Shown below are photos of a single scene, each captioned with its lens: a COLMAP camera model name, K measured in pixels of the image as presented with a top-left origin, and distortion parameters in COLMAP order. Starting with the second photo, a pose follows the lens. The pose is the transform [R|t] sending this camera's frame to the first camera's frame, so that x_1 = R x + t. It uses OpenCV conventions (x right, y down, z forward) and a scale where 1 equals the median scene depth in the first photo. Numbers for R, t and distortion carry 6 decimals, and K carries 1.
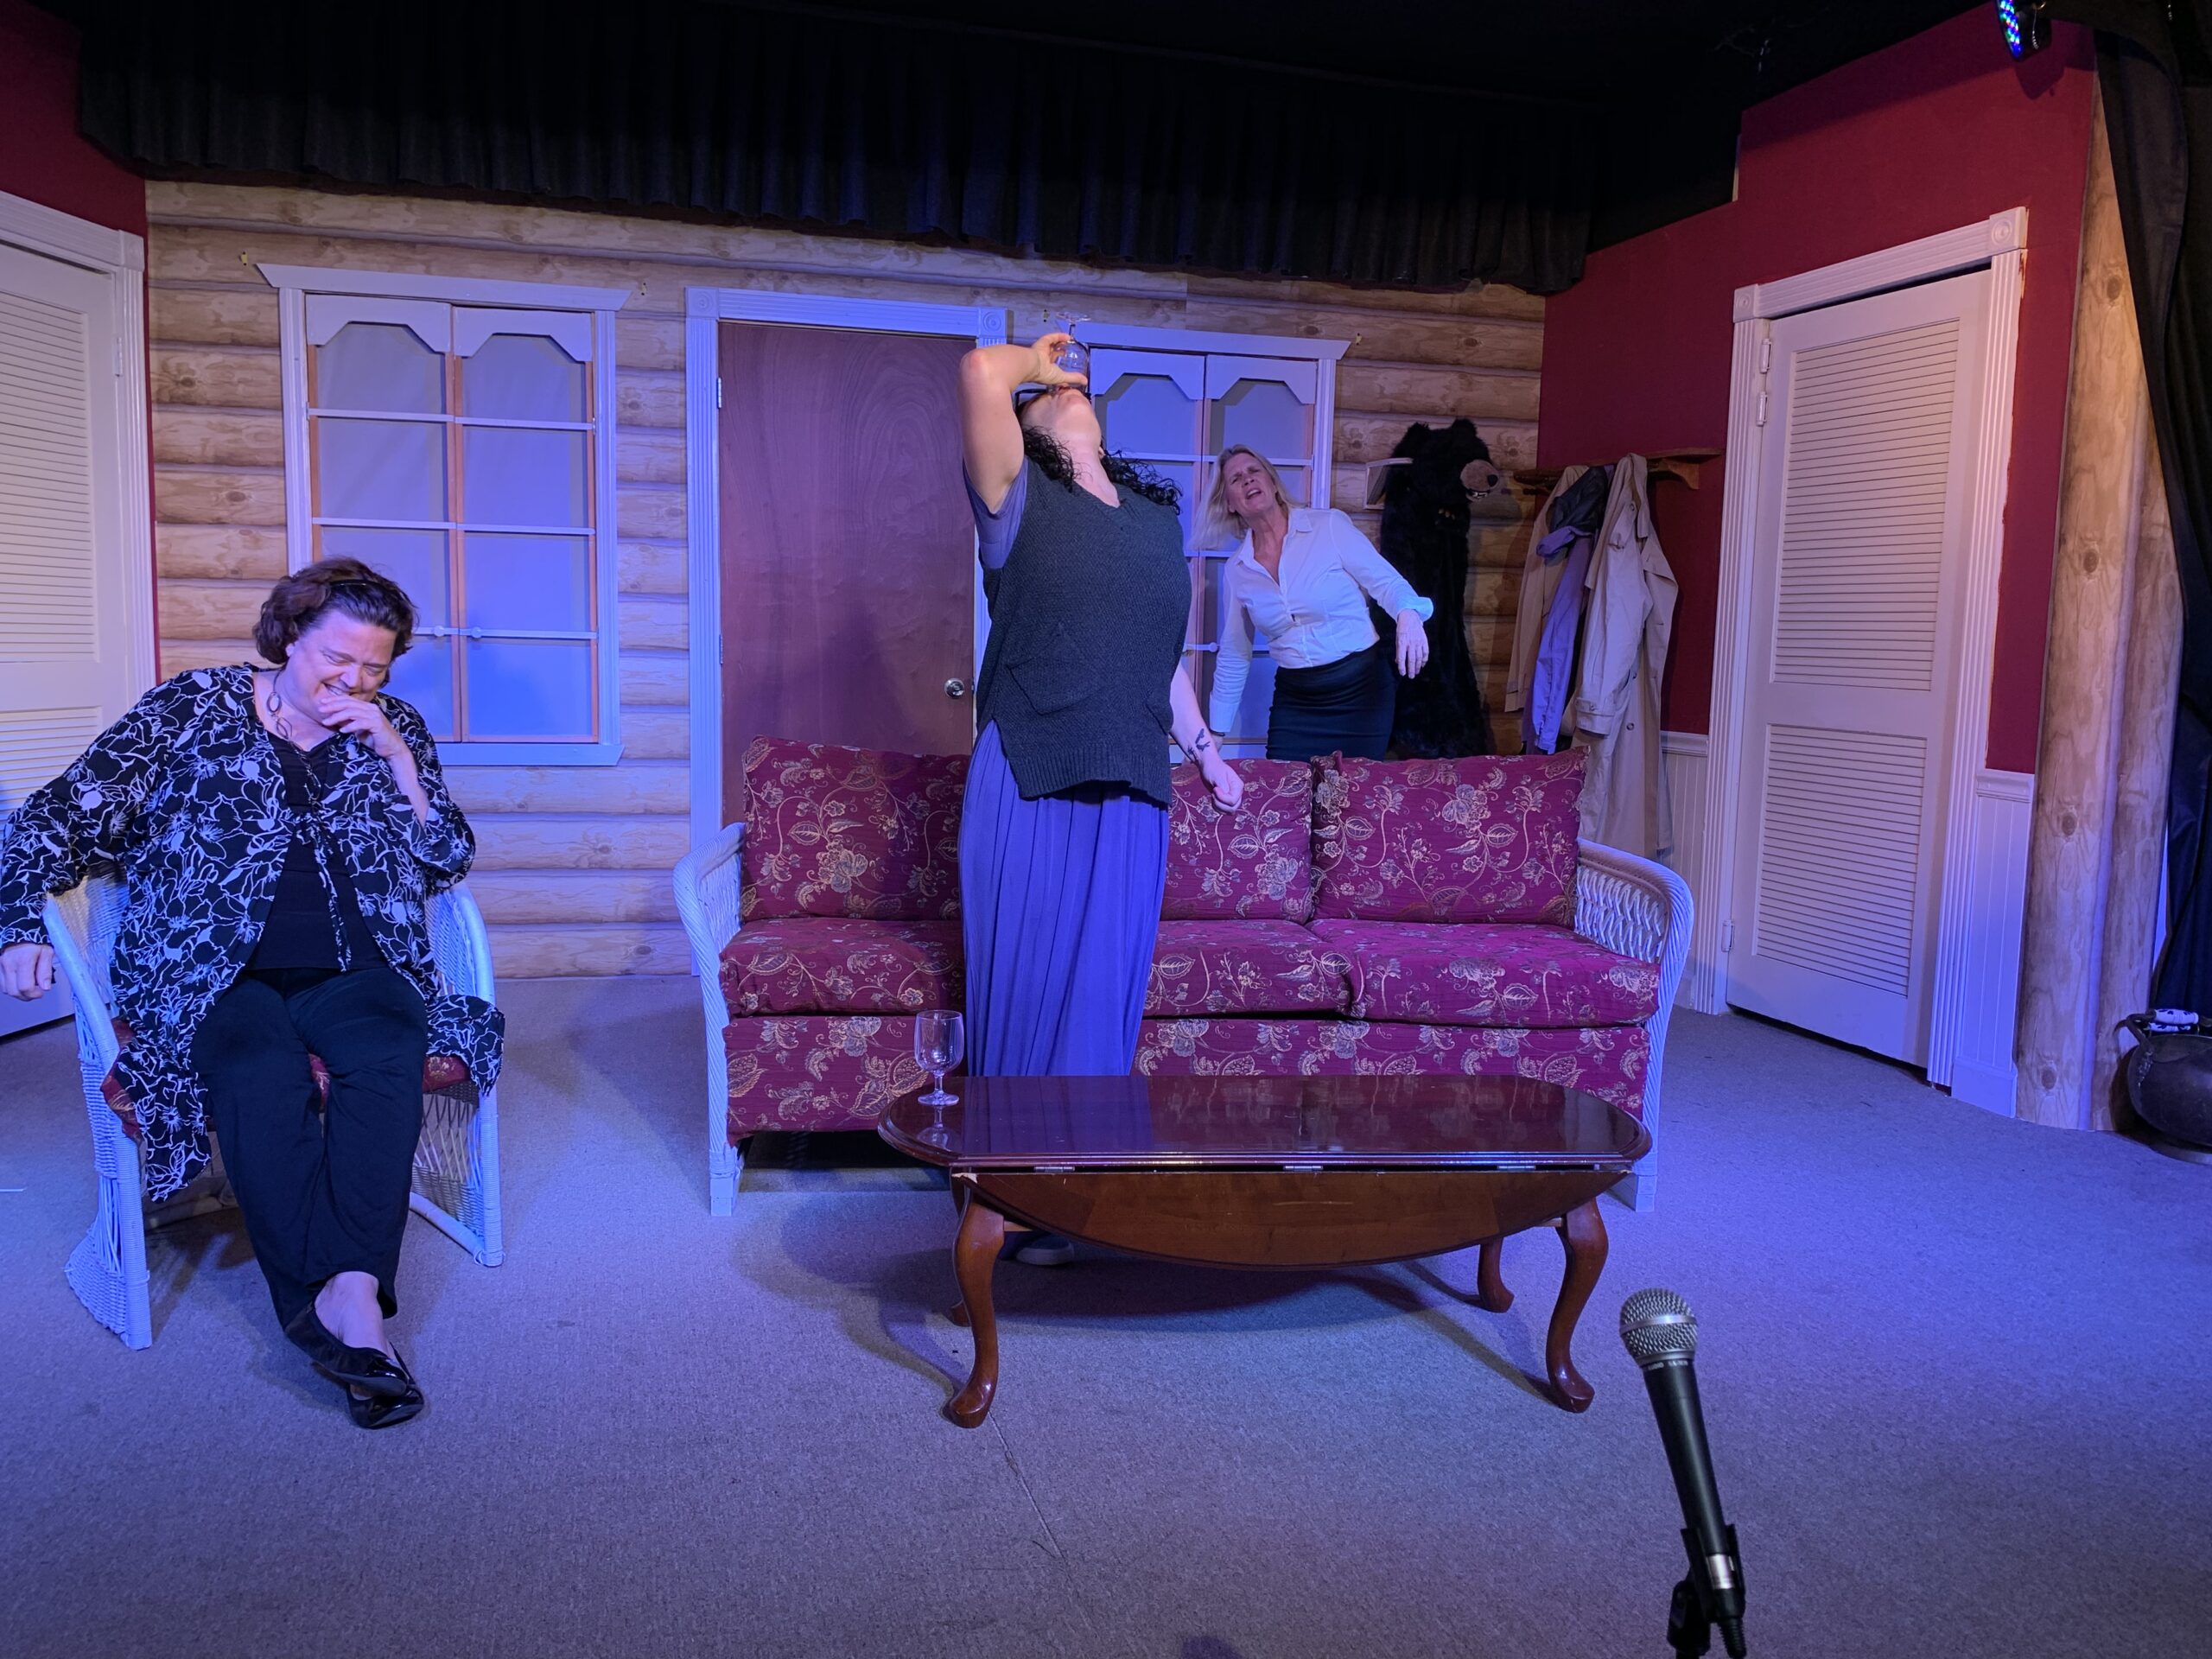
lens RADIAL K [[1662.9, 0, 1040.1], [0, 1662.9, 819.2], [0, 0, 1]] dist [0.071768, -0.072809]
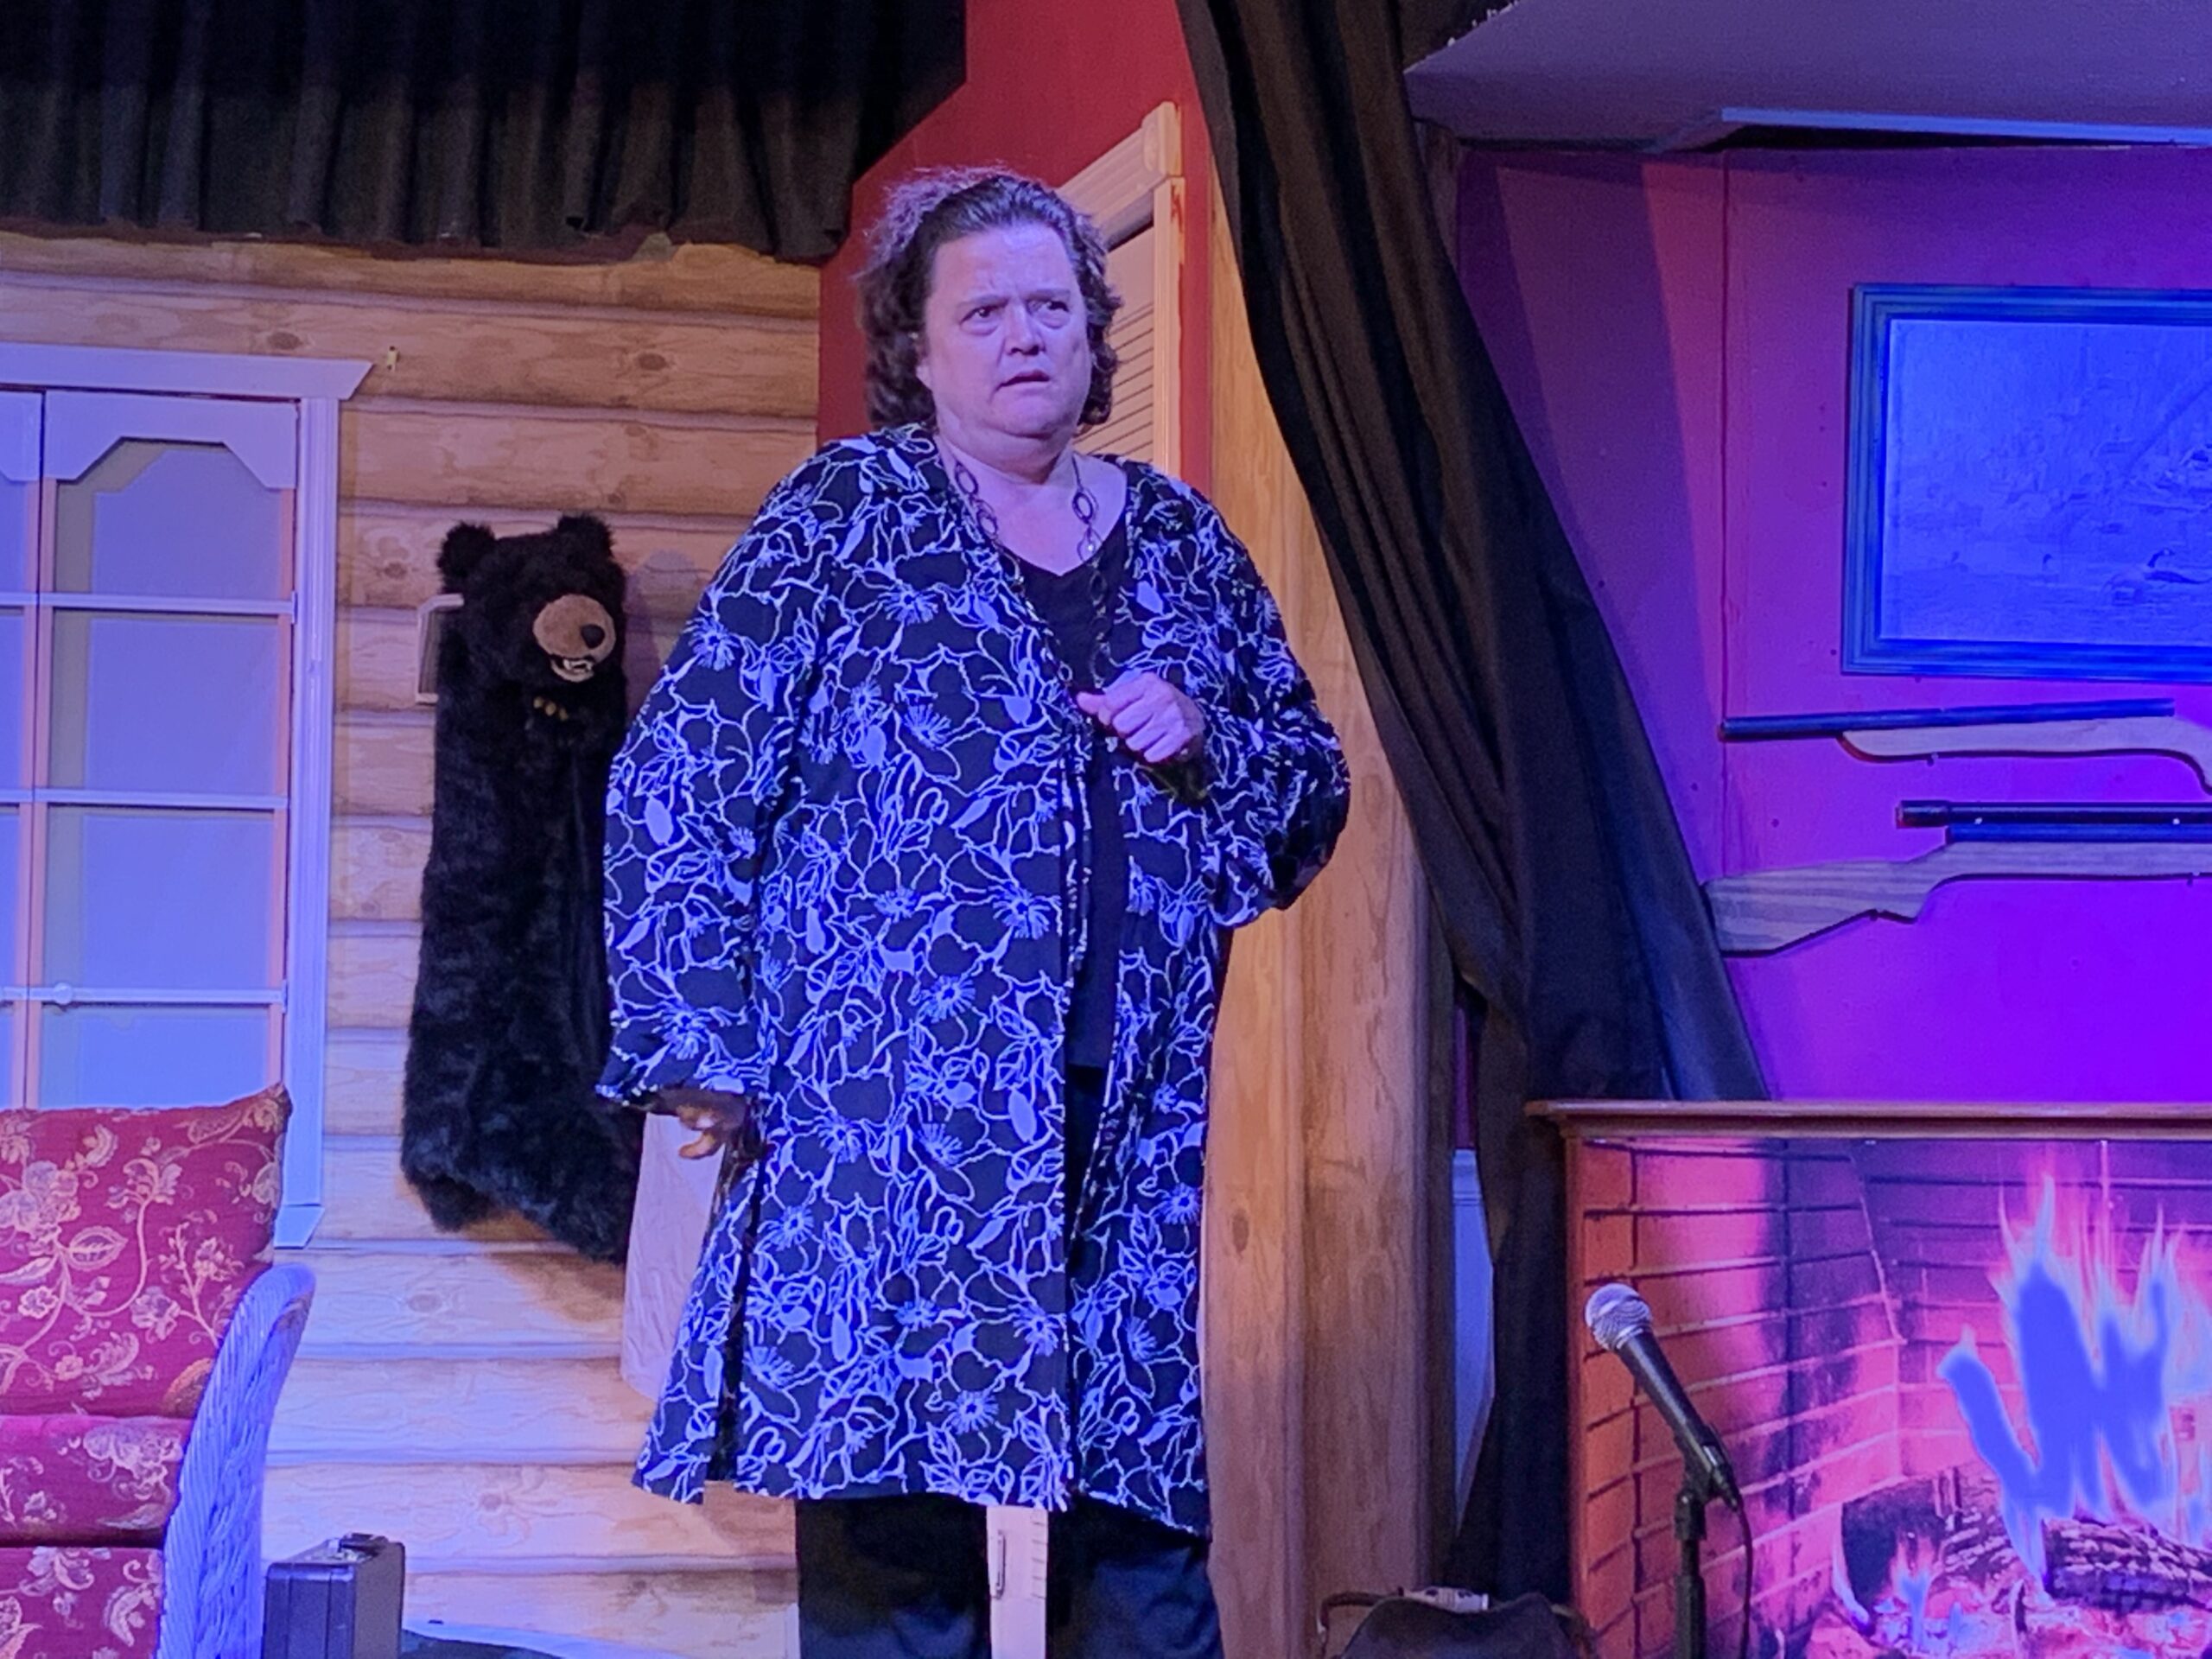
lens RADIAL K [[5339.1, 0, 1106.0], [0, 5339.1, 829.5], [0, 0, 1]] dist [0.098855, -0.156945]
pose [[0.999262, -0.015007, -0.035367, 0.654435], [0.007778, 0.980516, -0.196287, 0.215058], [0.037624, 0.195867, 0.979908, -0.677009]]
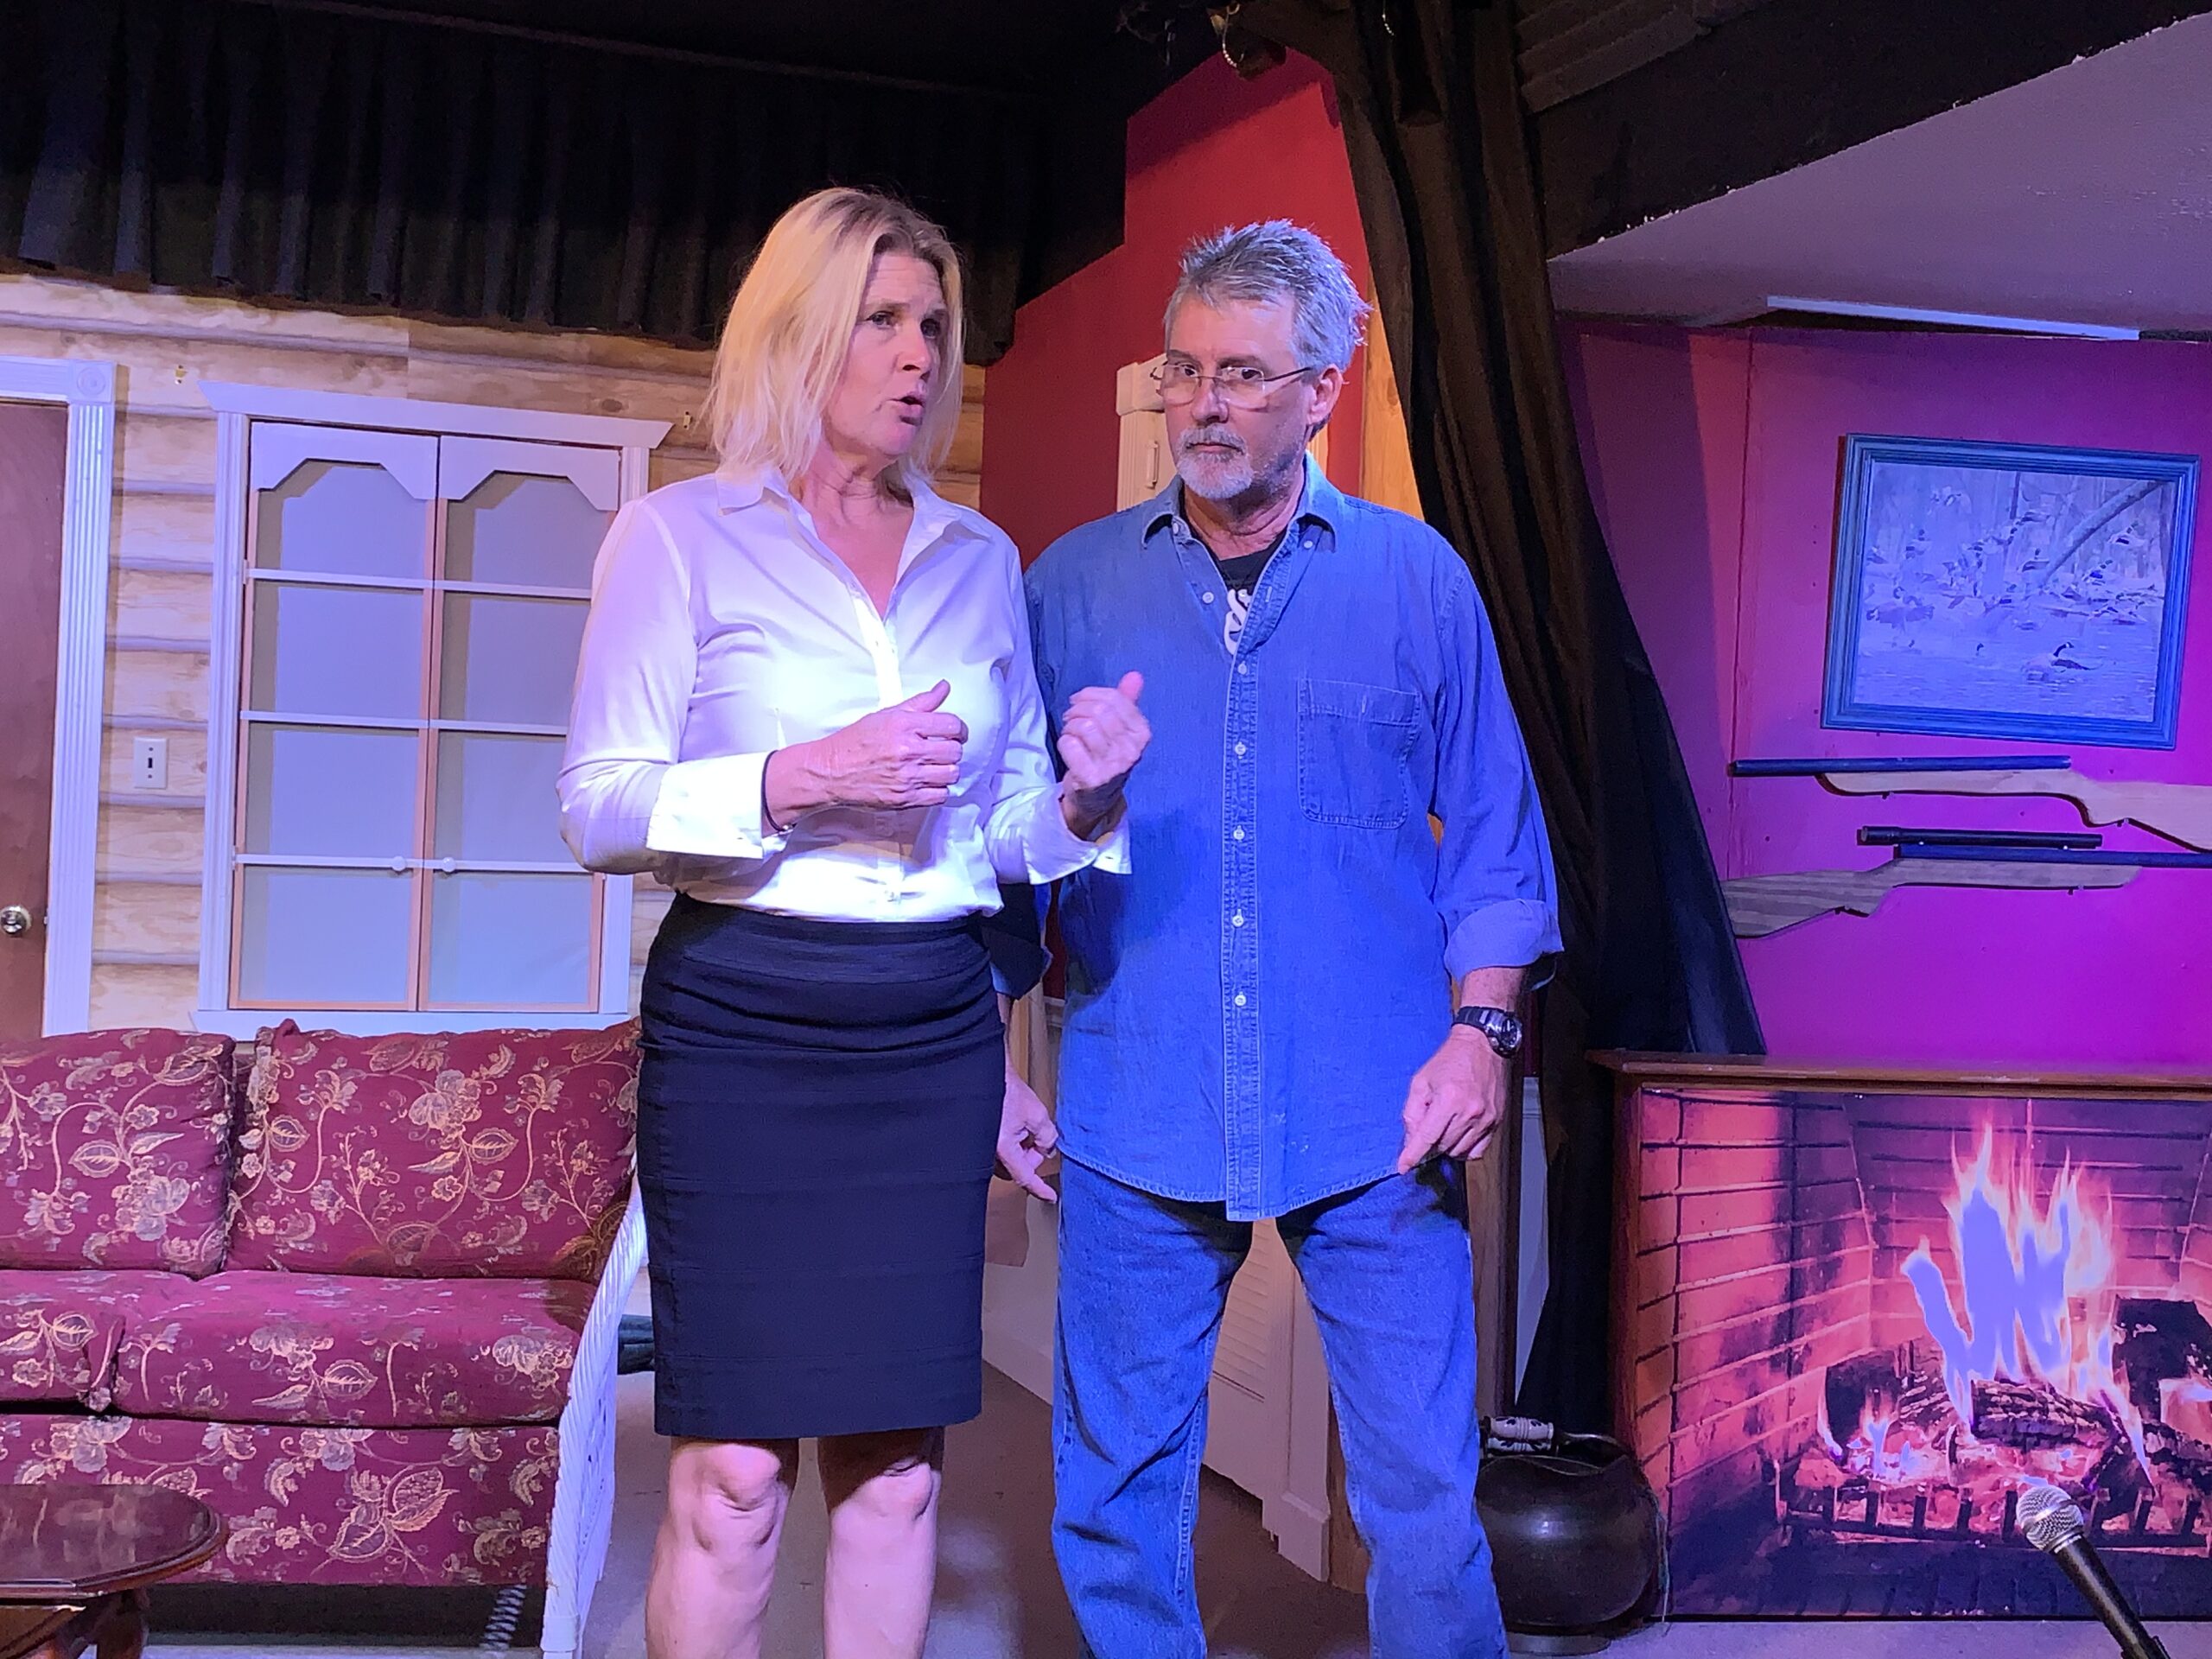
lens RADIAL K [[2730.1, 0, 1146.1], [0, 2730.1, 830.3], [0, 0, 1]] dist [0.098784, -0.292177]
pose [[0.999143, 0.015434, 0.038411, 0.492793], [-0.010793, 0.992928, -0.118224, 0.011296], [-0.039964, 0.117708, 0.992244, -0.130764]]
